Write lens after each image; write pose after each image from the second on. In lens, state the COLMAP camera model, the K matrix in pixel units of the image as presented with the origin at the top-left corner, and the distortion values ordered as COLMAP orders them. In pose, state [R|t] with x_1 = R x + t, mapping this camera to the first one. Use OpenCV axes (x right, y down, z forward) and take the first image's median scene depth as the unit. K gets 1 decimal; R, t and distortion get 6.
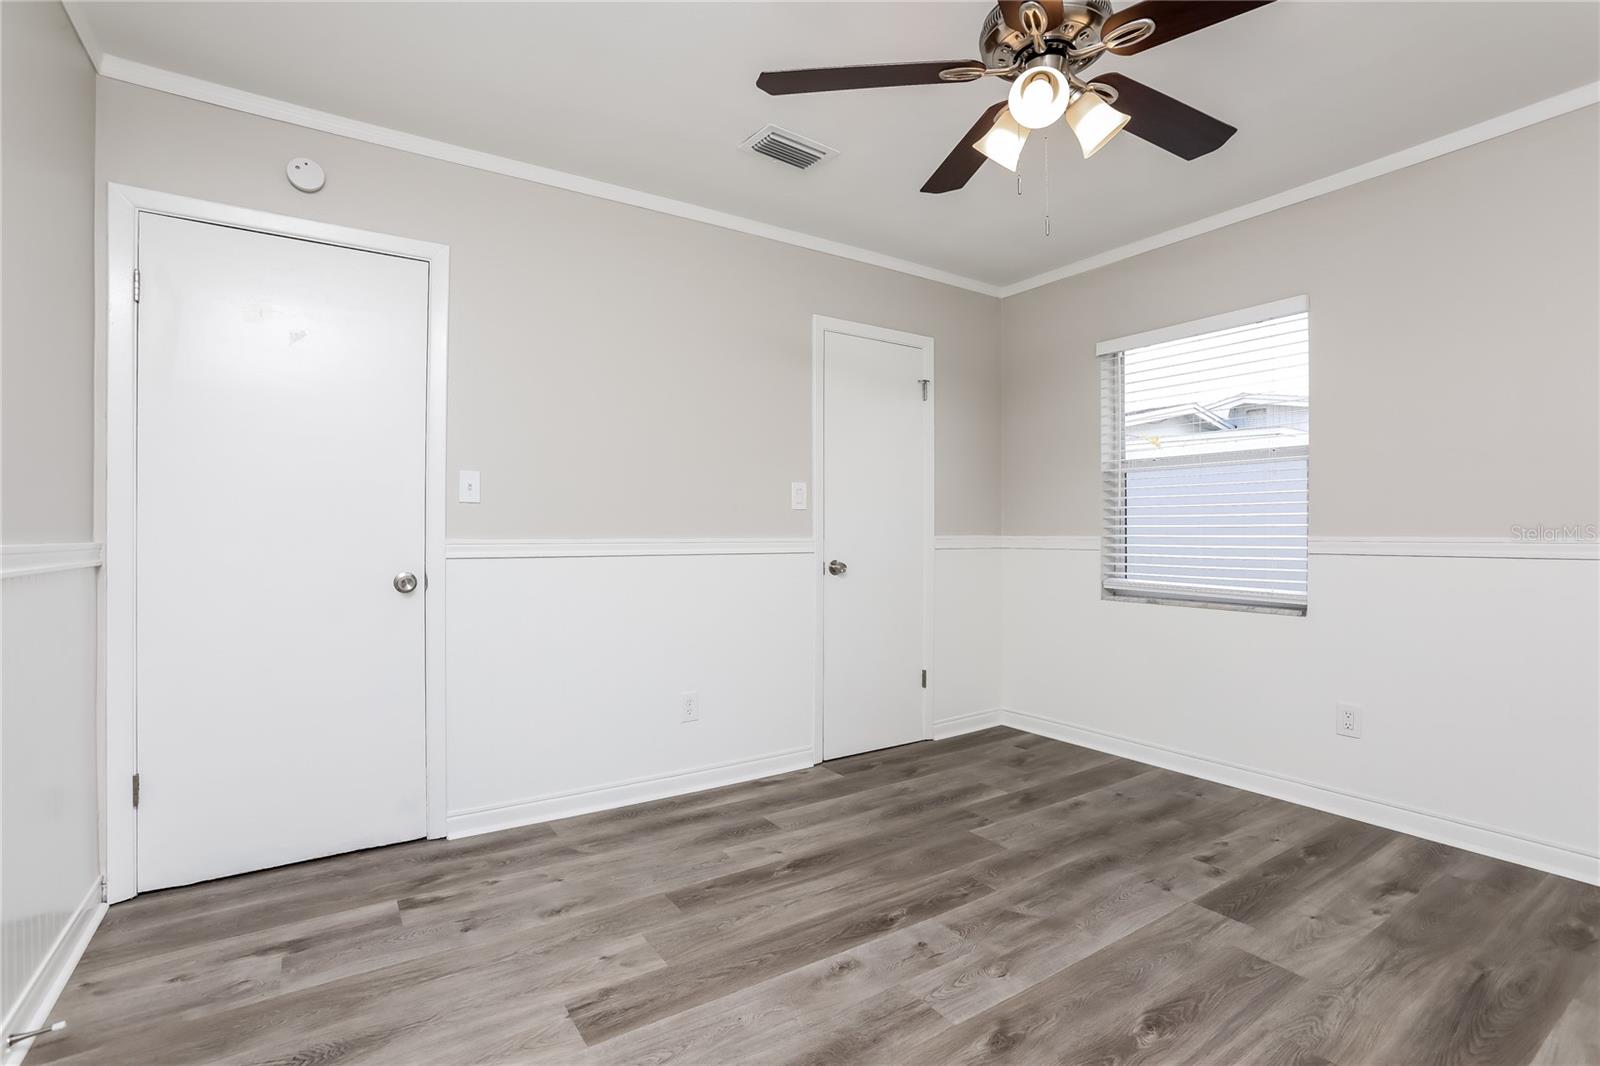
lens RADIAL K [[738.4, 0, 800.0], [0, 738.4, 533.0], [0, 0, 1]] dist [-0.002772, -0.000345]
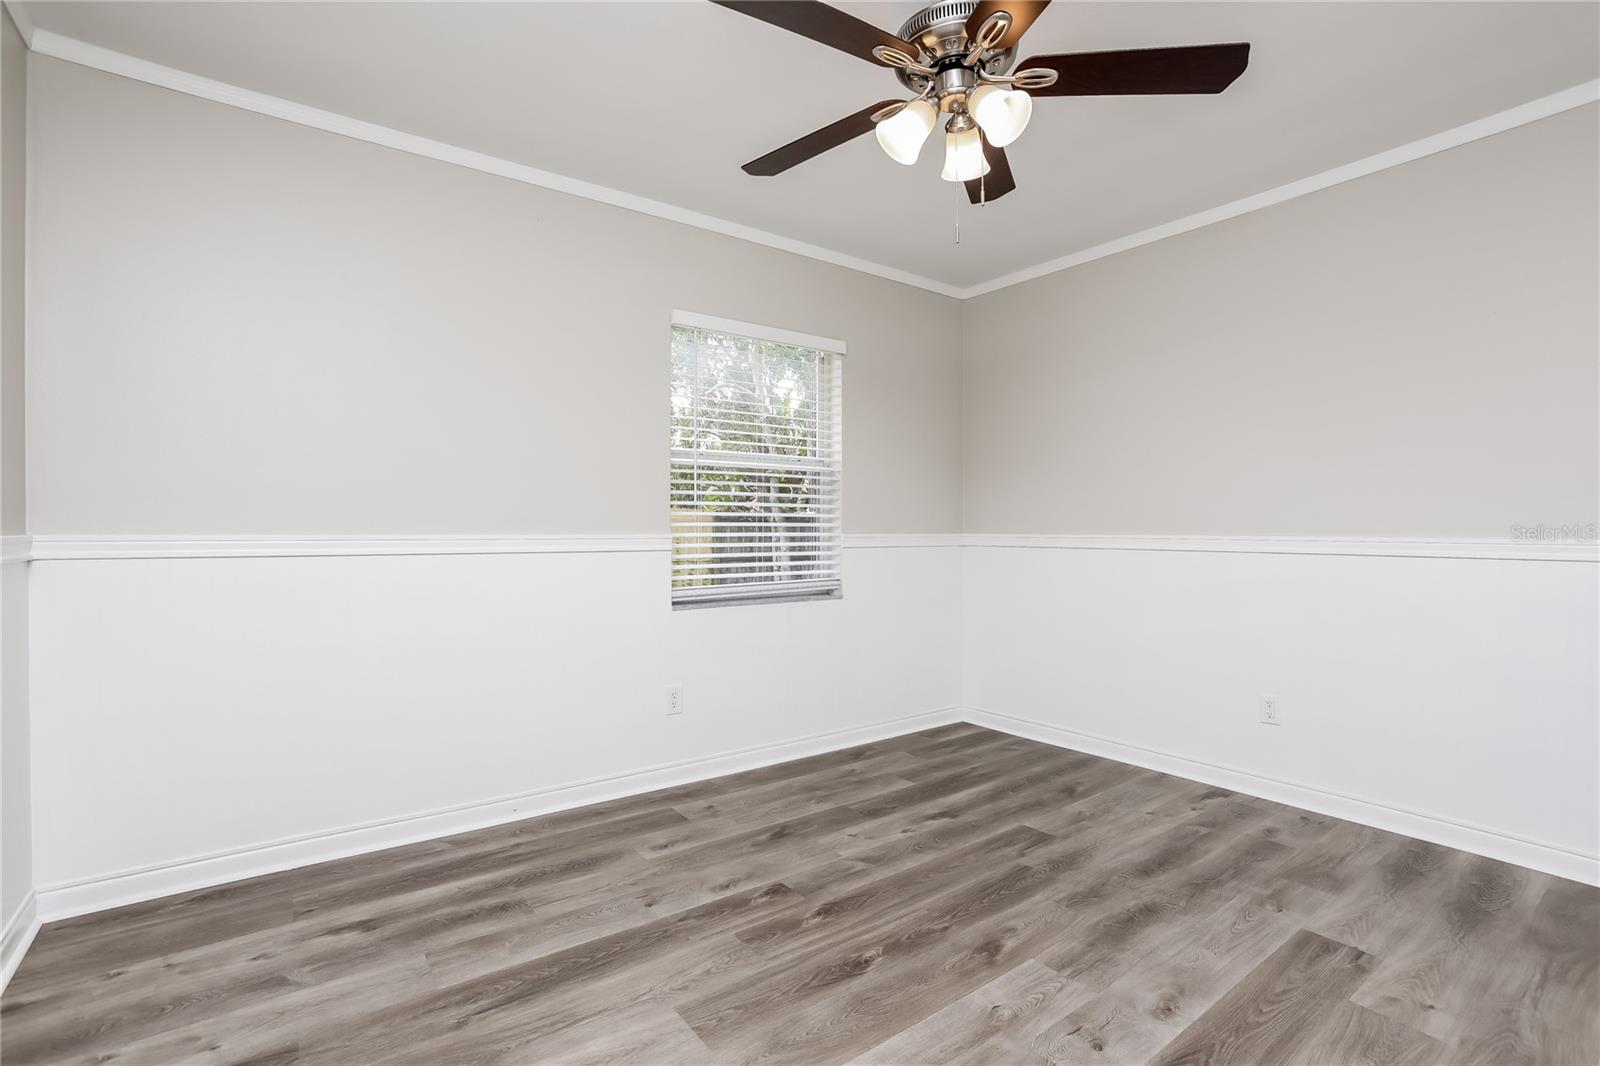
lens RADIAL K [[738.4, 0, 800.0], [0, 738.4, 533.0], [0, 0, 1]] dist [-0.002772, -0.000345]
pose [[-0.998558, -0.006328, -0.053307, 0.598236], [-0.006487, 0.999975, 0.002815, -0.001927], [0.053288, 0.003156, -0.998574, 1.993958]]
